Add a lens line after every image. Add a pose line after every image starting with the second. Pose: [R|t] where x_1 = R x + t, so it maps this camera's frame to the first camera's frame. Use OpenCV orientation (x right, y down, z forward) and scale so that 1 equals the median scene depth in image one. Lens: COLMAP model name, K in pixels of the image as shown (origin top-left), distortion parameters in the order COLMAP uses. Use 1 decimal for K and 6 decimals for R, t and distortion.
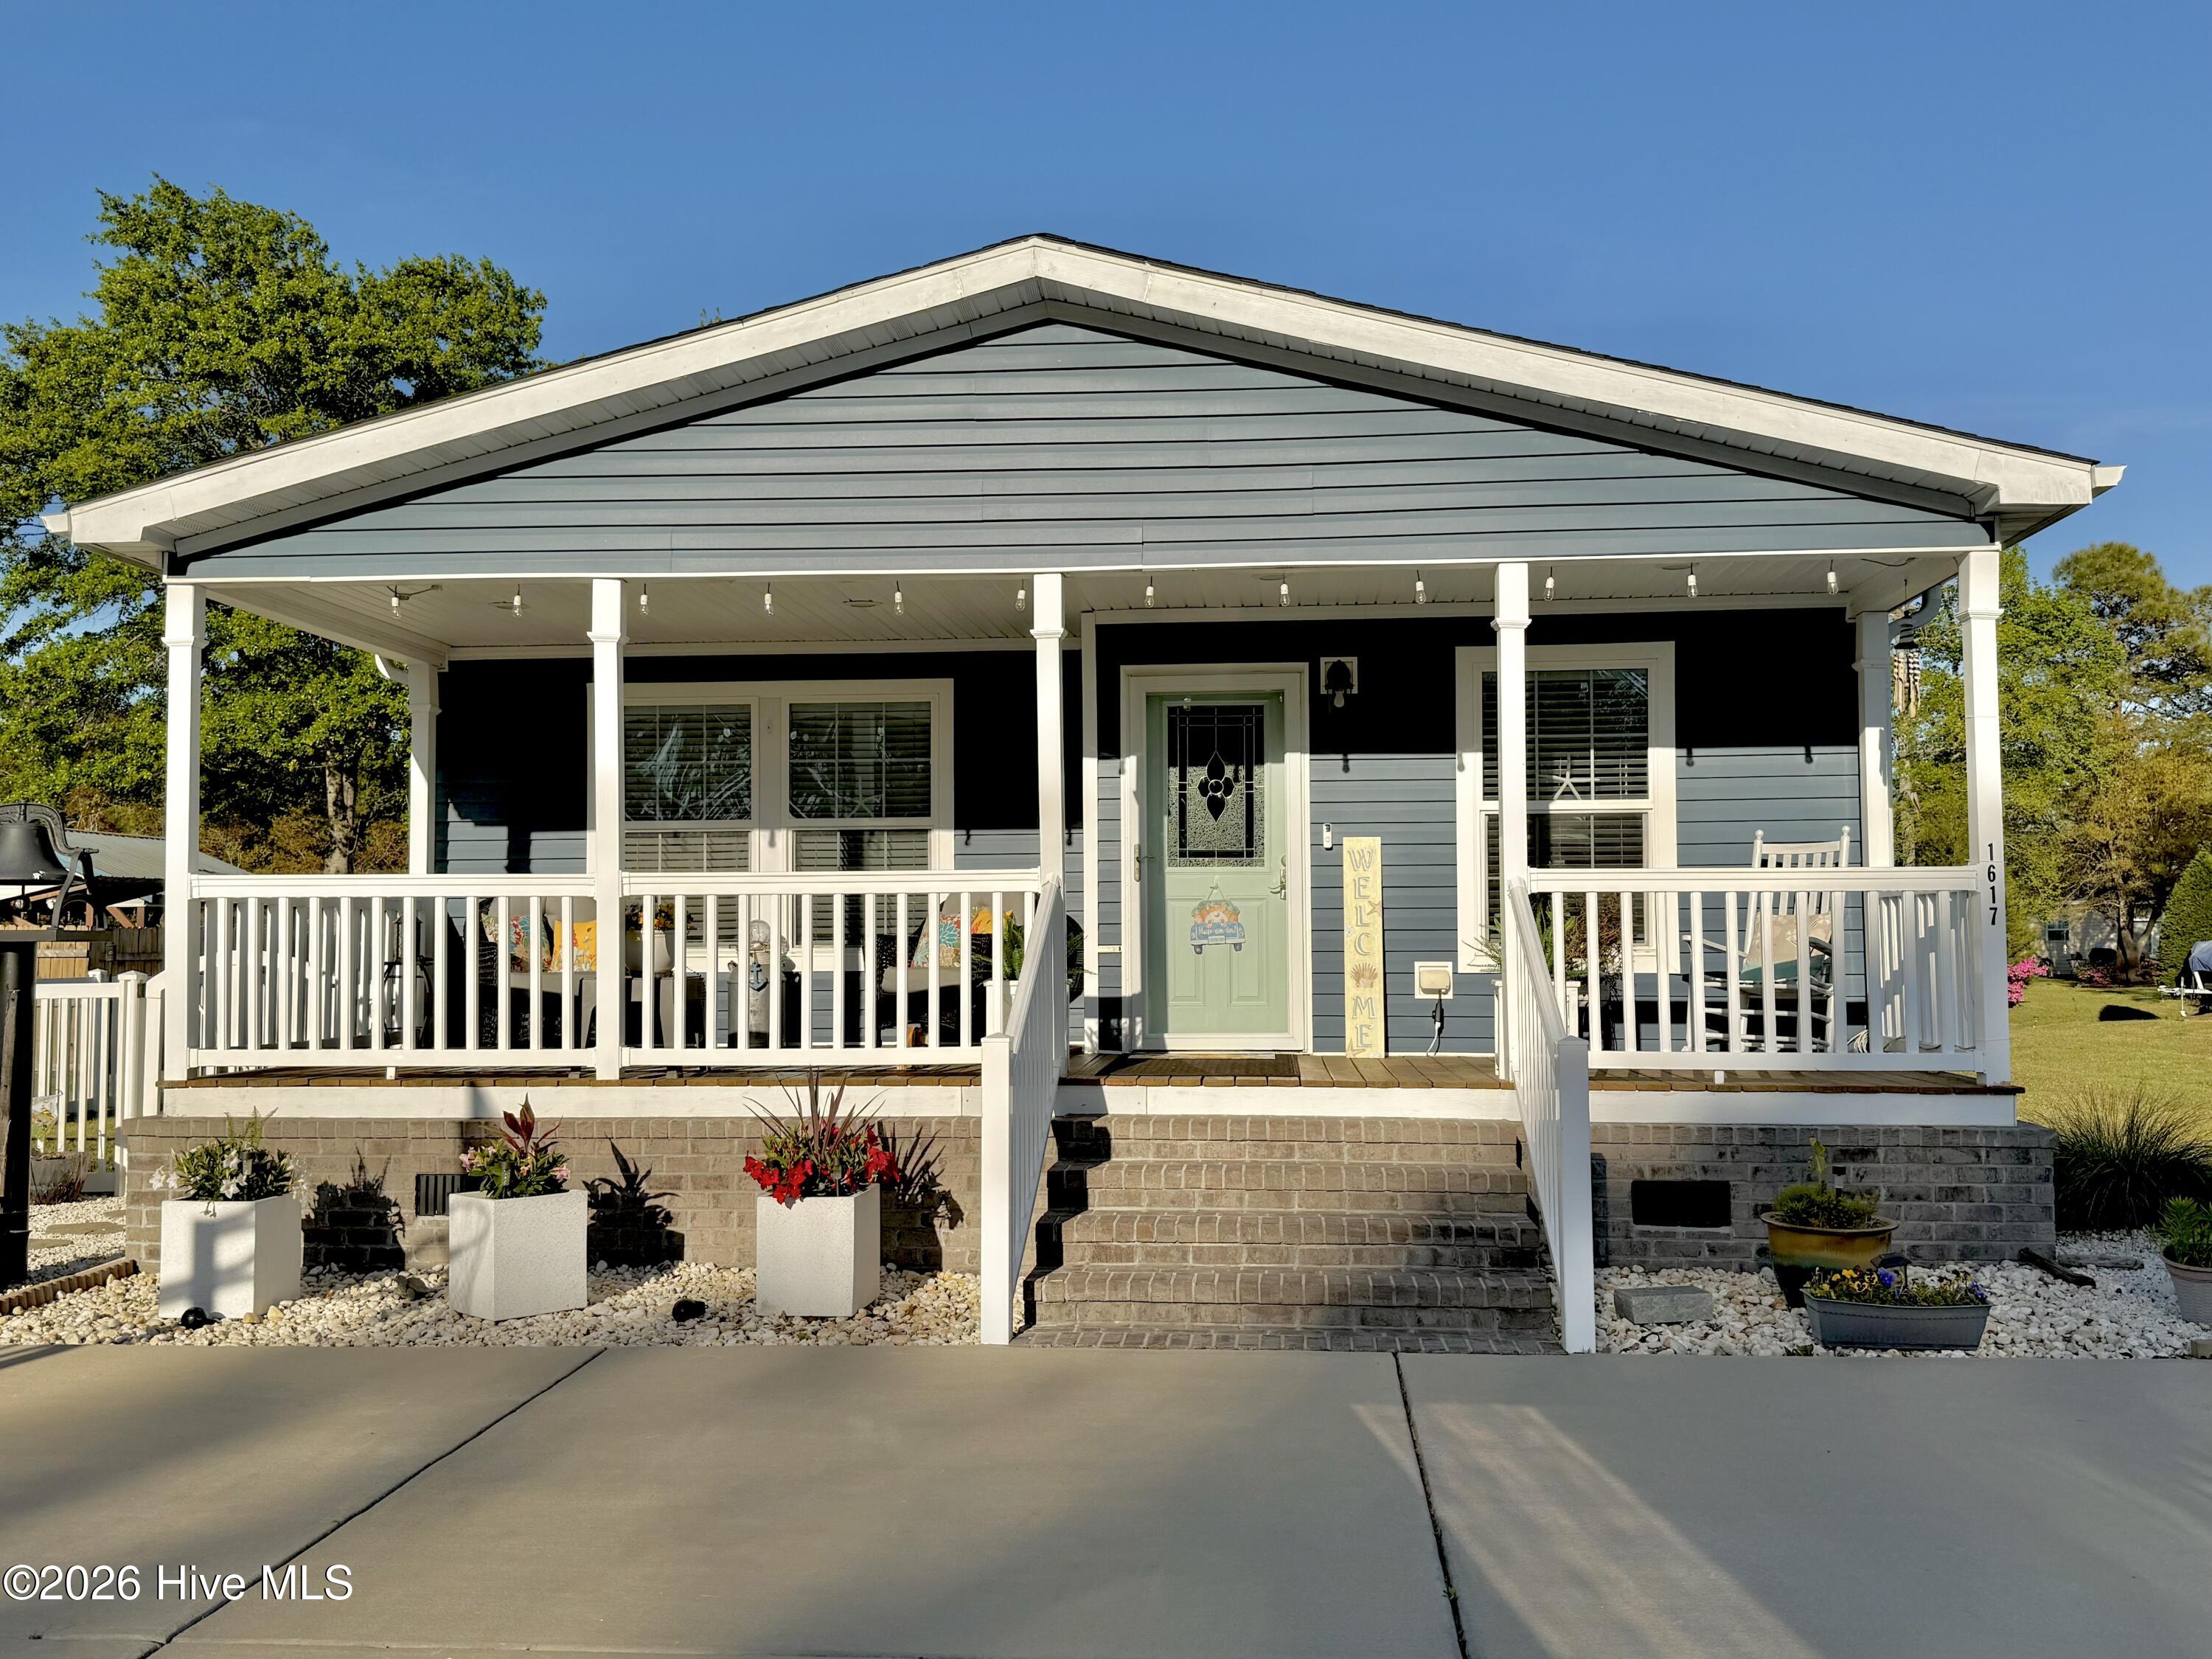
lens RADIAL K [[1952.7, 0, 1115.9], [0, 1952.7, 836.2], [0, 0, 1]] dist [0.083973, -0.123227]
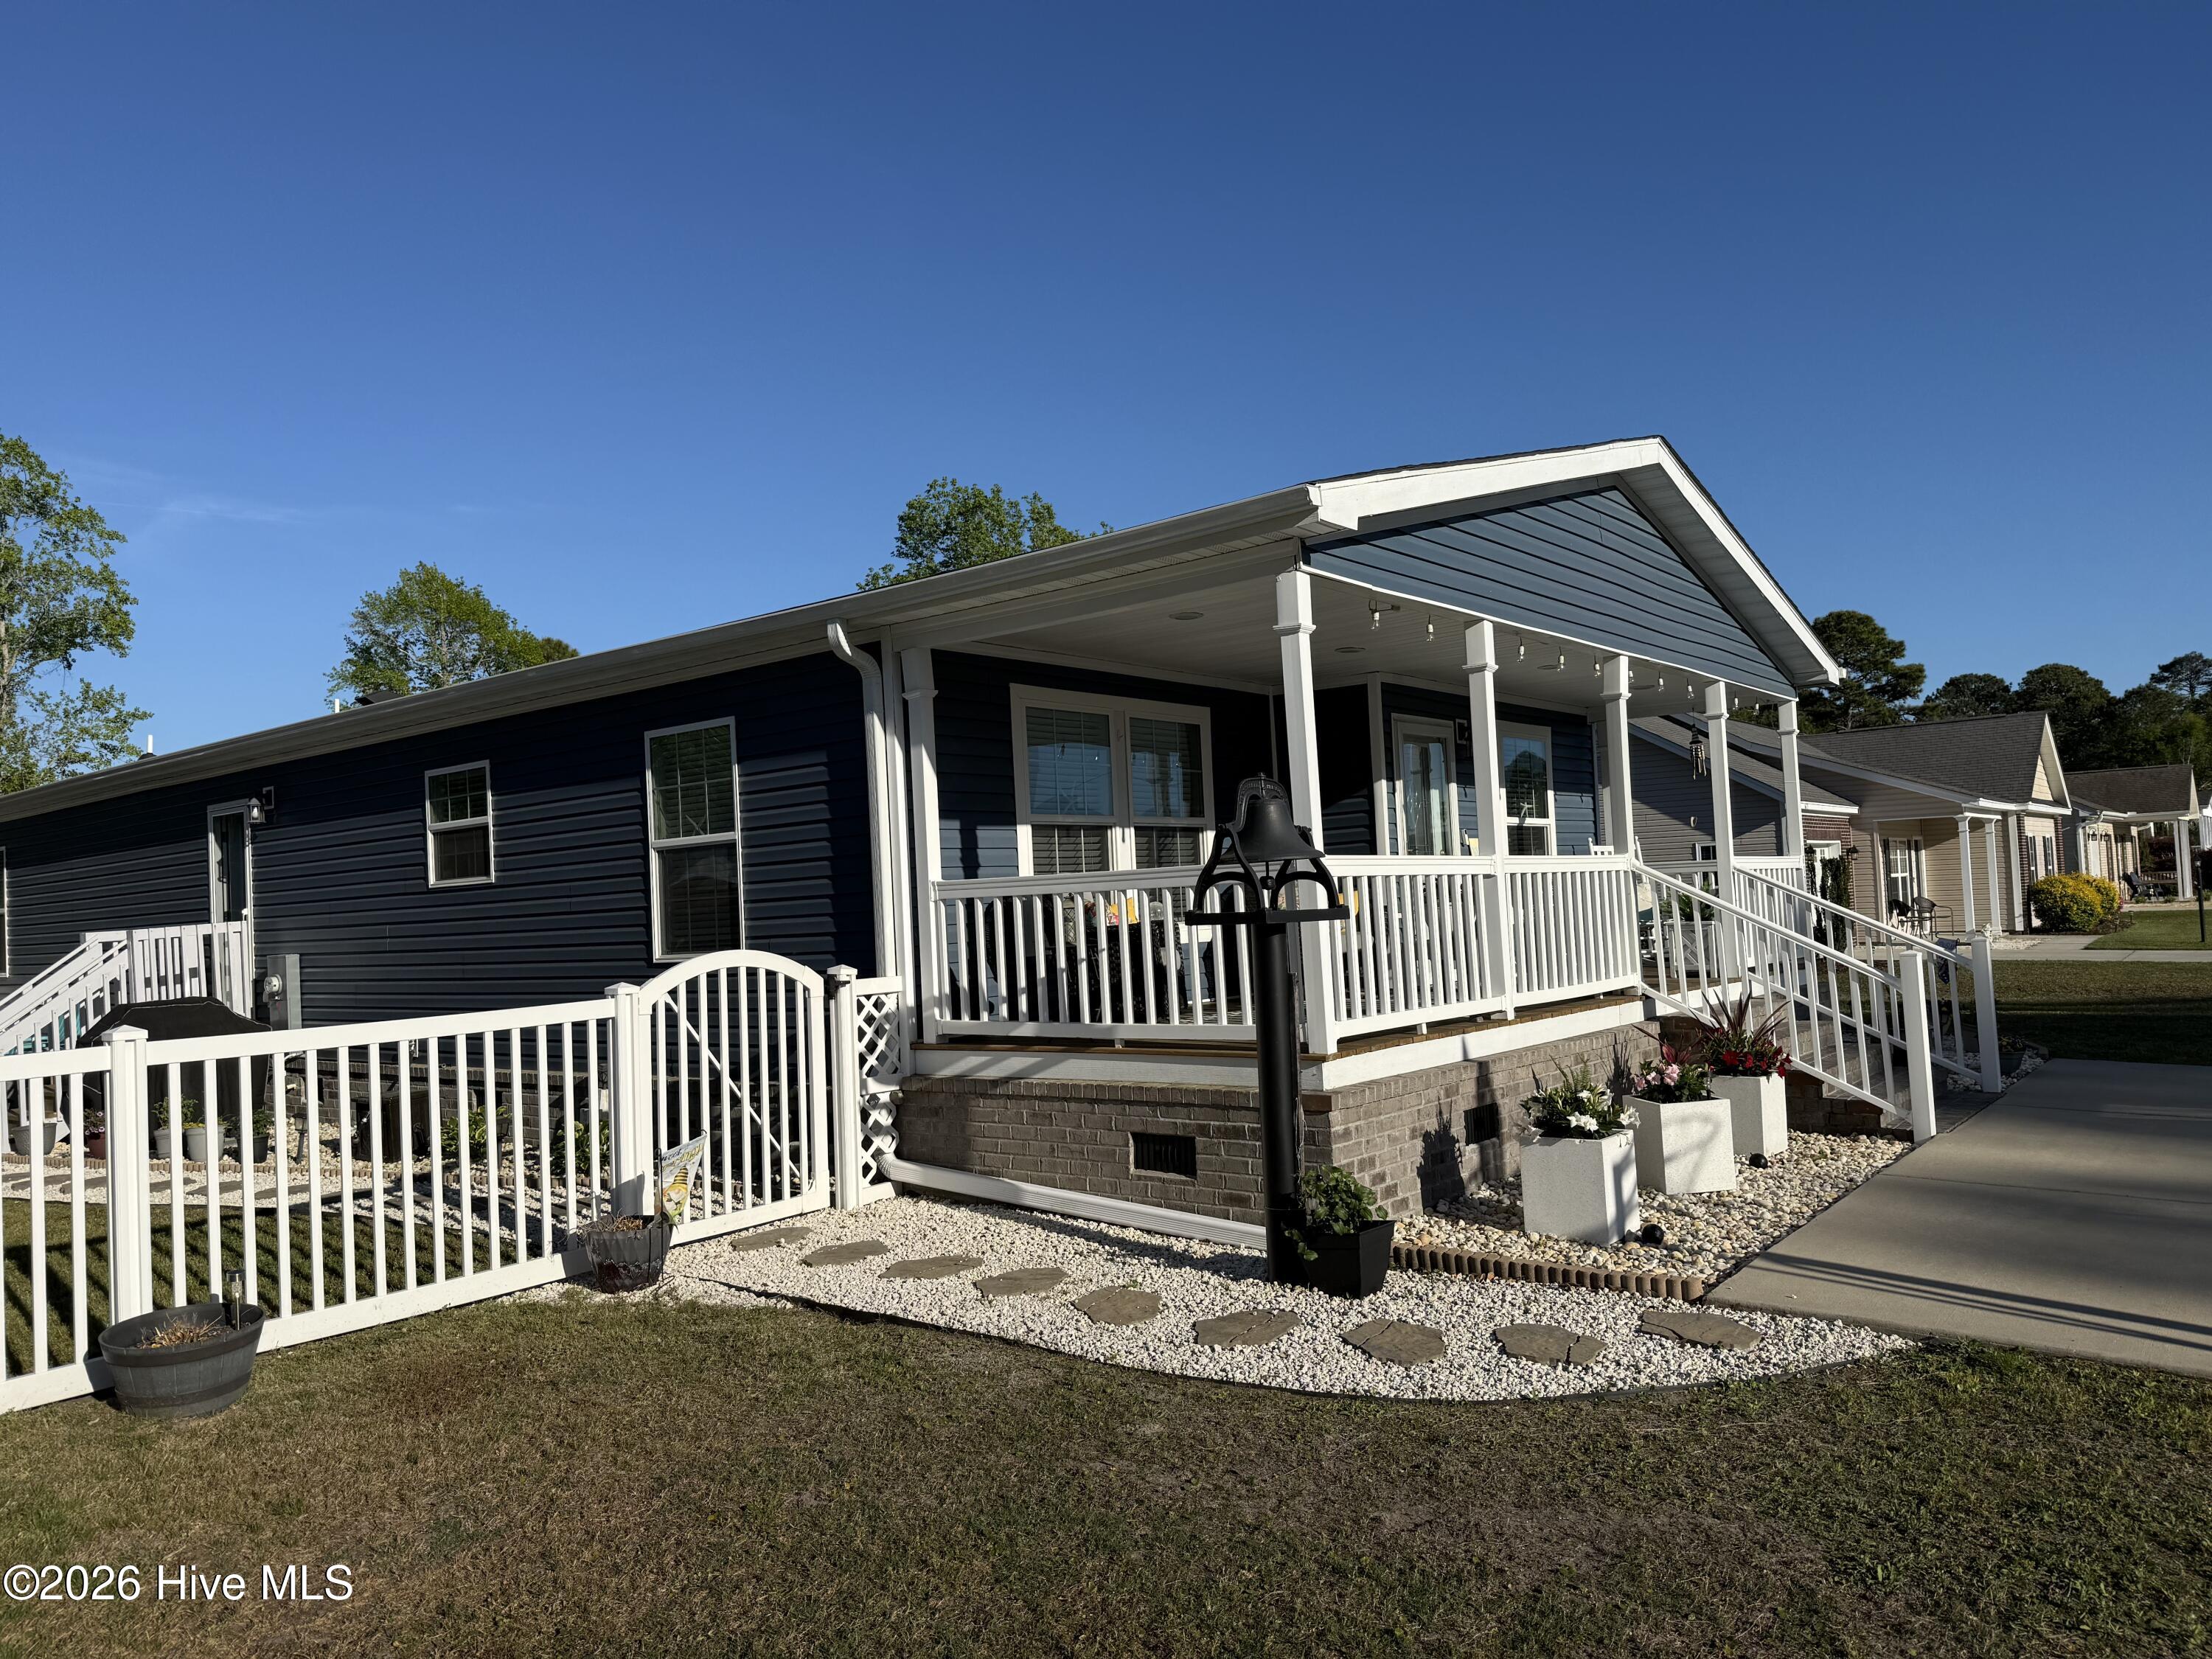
lens RADIAL K [[1559.8, 0, 1102.1], [0, 1559.8, 815.2], [0, 0, 1]] dist [0.054504, -0.074752]
pose [[0.557177, 0.029360, 0.829874, -1.232381], [-0.004274, 0.999463, -0.032490, 0.027207], [-0.830383, 0.014556, 0.557004, 0.652947]]
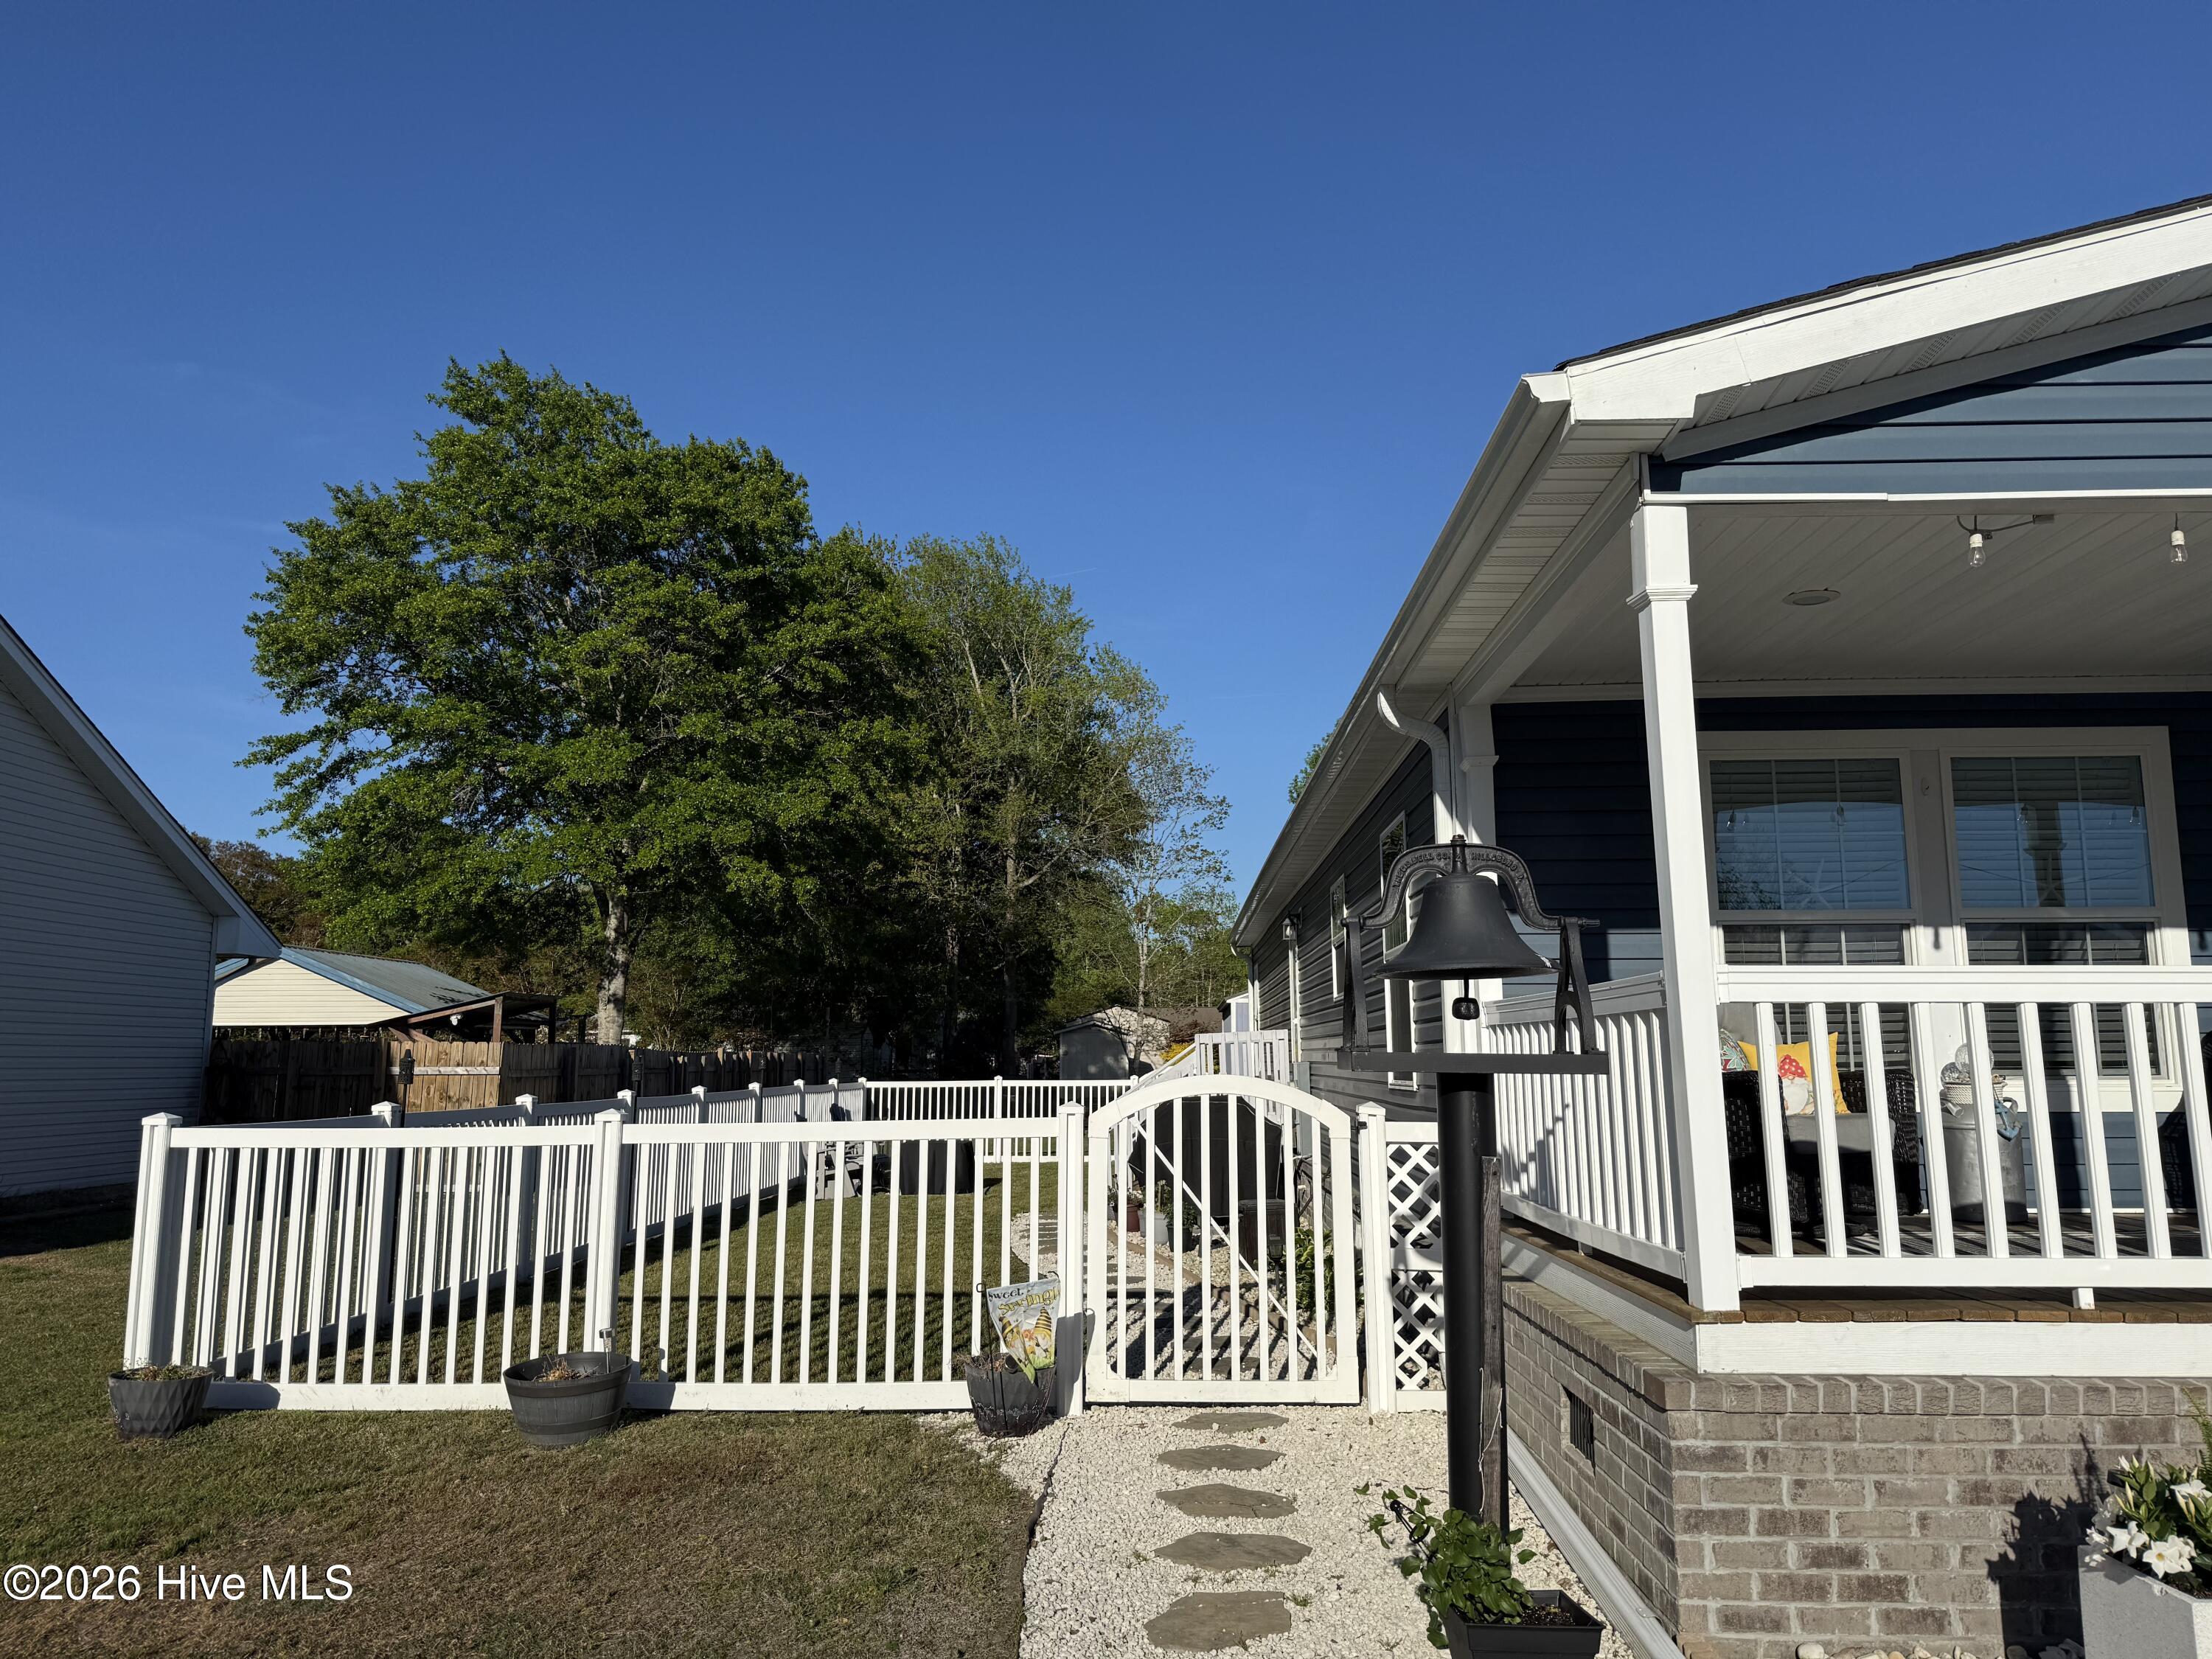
lens RADIAL K [[1559.8, 0, 1107.8], [0, 1559.8, 829.6], [0, 0, 1]] dist [0.054504, -0.074752]
pose [[0.998762, 0.009793, 0.048775, -0.691648], [-0.005305, 0.995809, -0.091305, 0.024037], [-0.049465, 0.090933, 0.994628, 0.531321]]
